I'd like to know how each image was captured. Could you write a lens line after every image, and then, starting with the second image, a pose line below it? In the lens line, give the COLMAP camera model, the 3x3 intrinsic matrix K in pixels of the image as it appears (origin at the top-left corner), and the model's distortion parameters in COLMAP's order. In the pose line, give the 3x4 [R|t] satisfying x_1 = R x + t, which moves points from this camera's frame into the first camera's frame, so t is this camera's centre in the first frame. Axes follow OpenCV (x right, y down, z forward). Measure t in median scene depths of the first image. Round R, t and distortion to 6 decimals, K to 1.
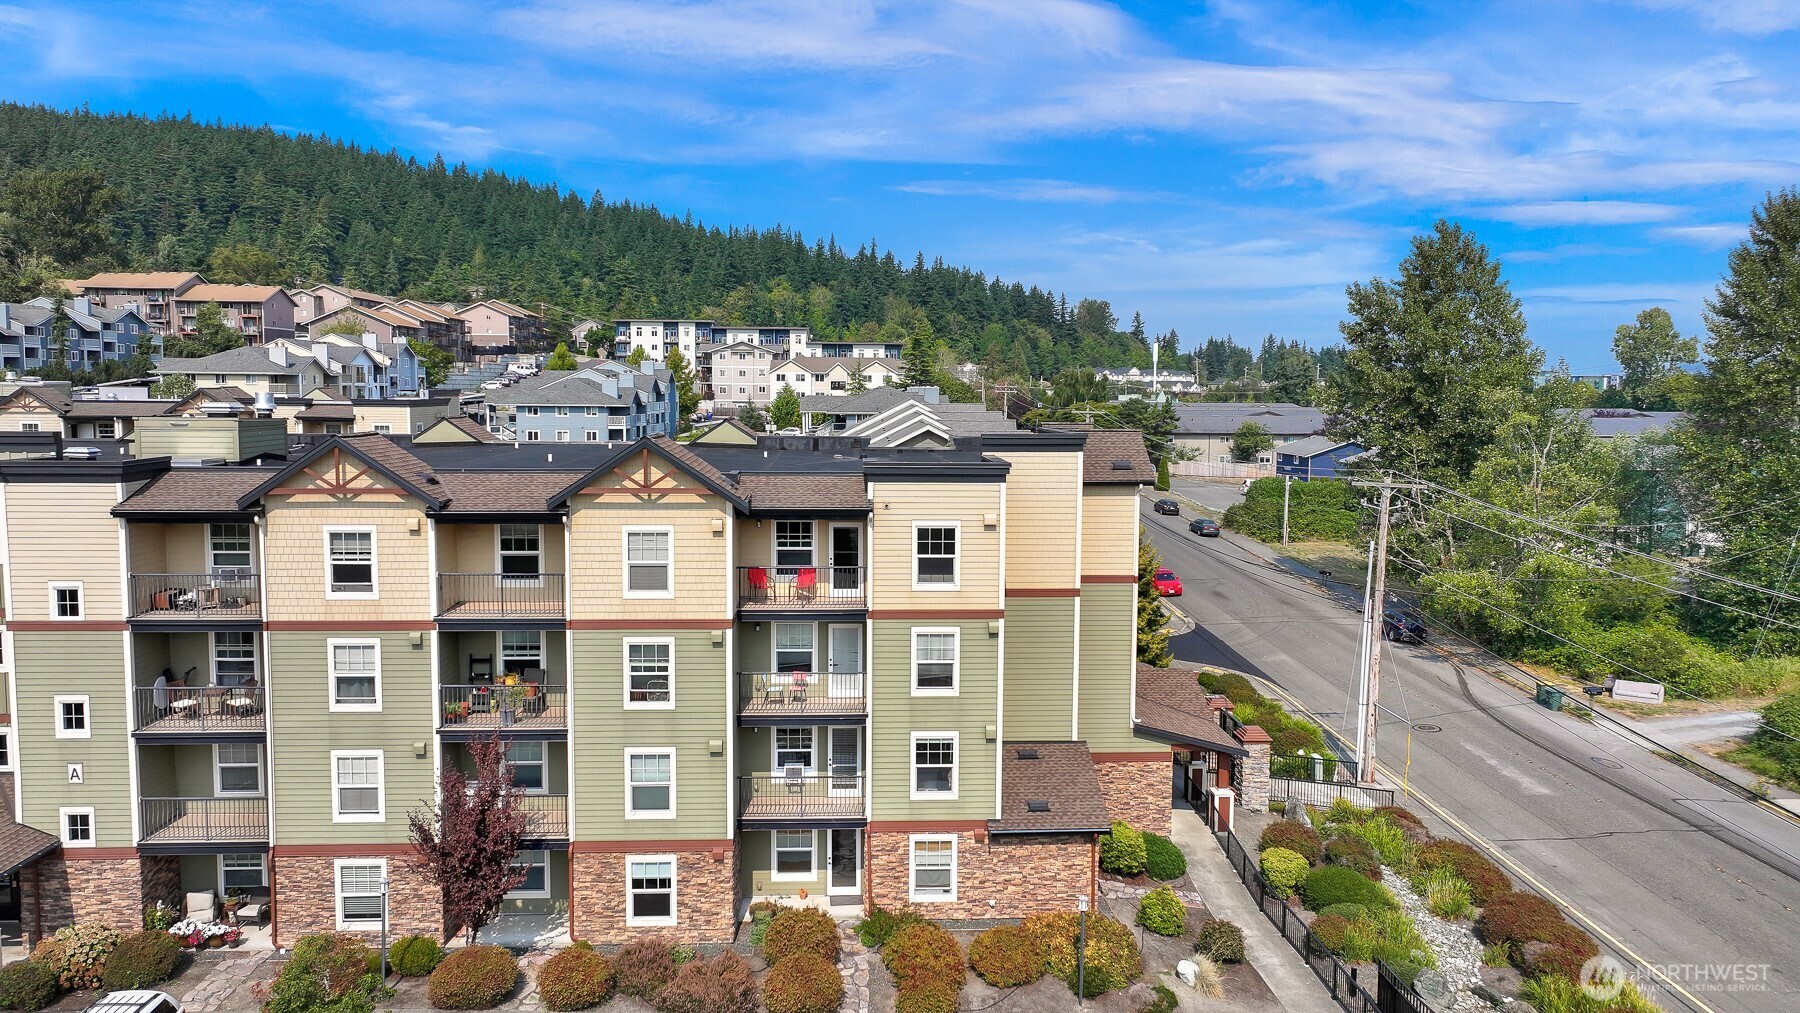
lens RADIAL K [[1284.7, 0, 900.0], [0, 1284.7, 506.5], [0, 0, 1]] dist [0.009776, 0.000047]
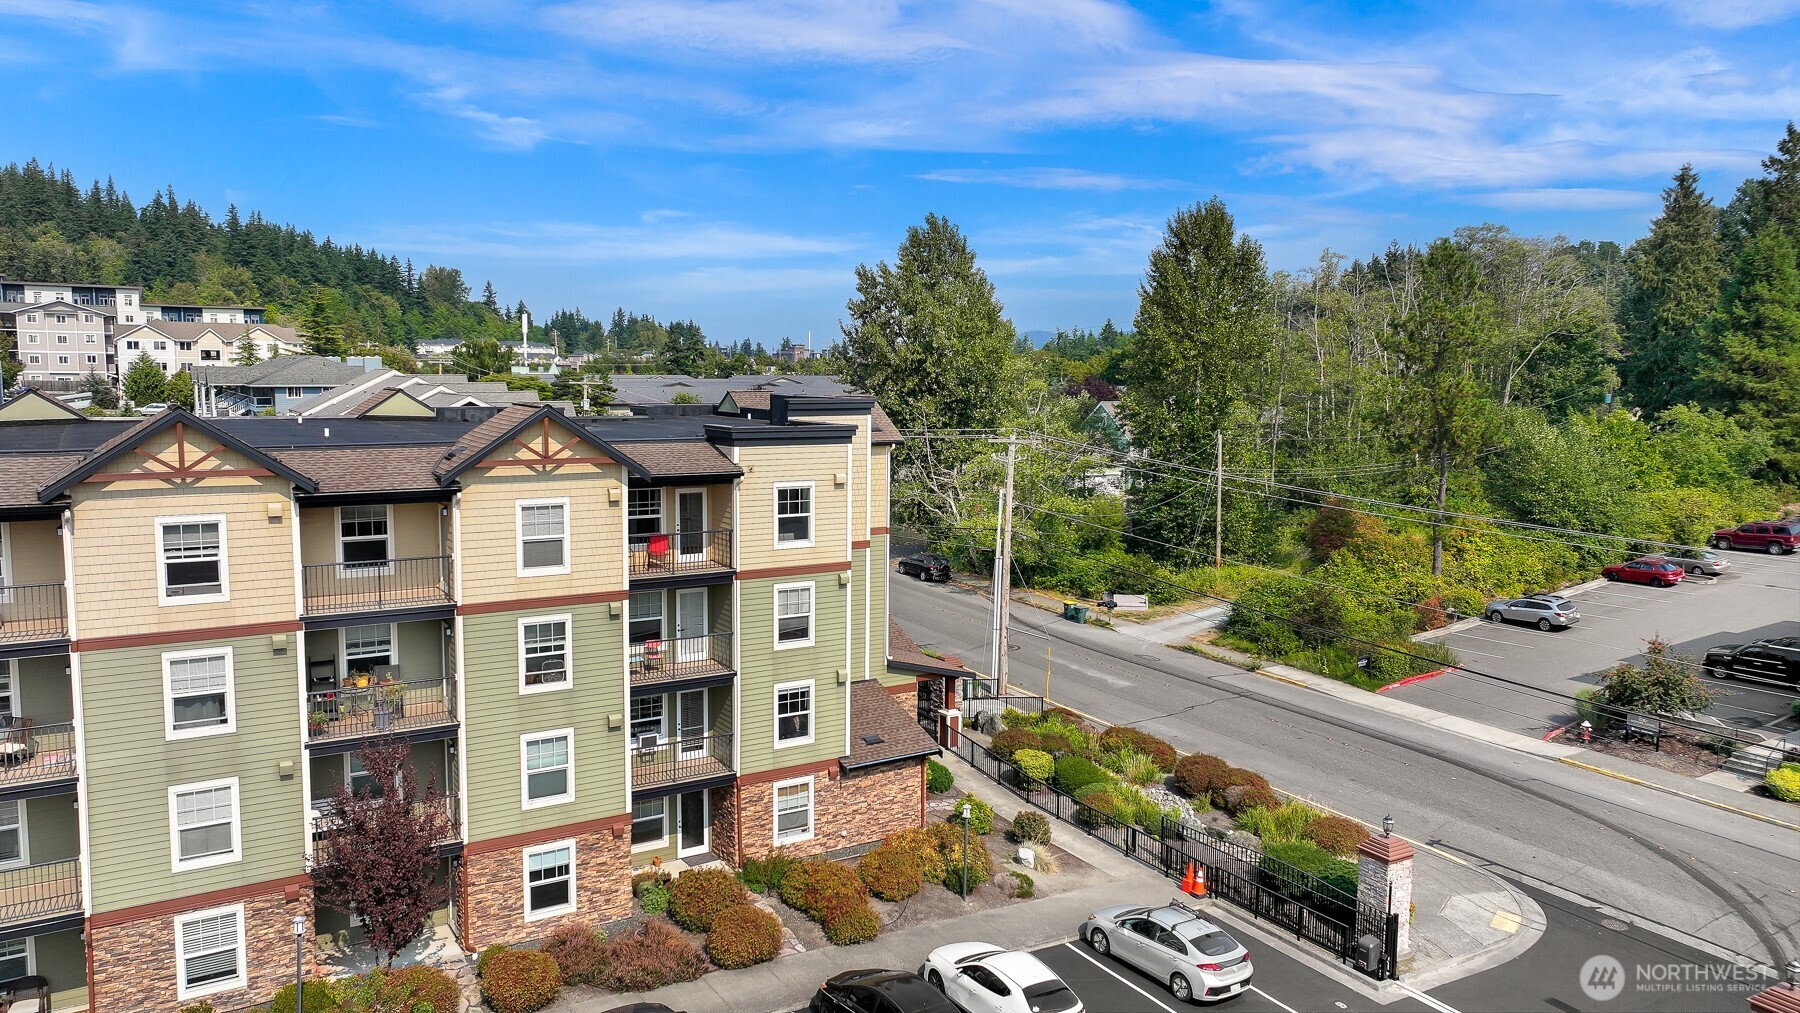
lens RADIAL K [[1278.5, 0, 907.6], [0, 1278.5, 504.9], [0, 0, 1]] dist [0.011130, 0.004142]
pose [[0.870161, -0.051979, 0.490018, -0.398976], [0.042015, 0.998626, 0.031322, 0.001087], [-0.490972, -0.006667, 0.871150, 0.039845]]
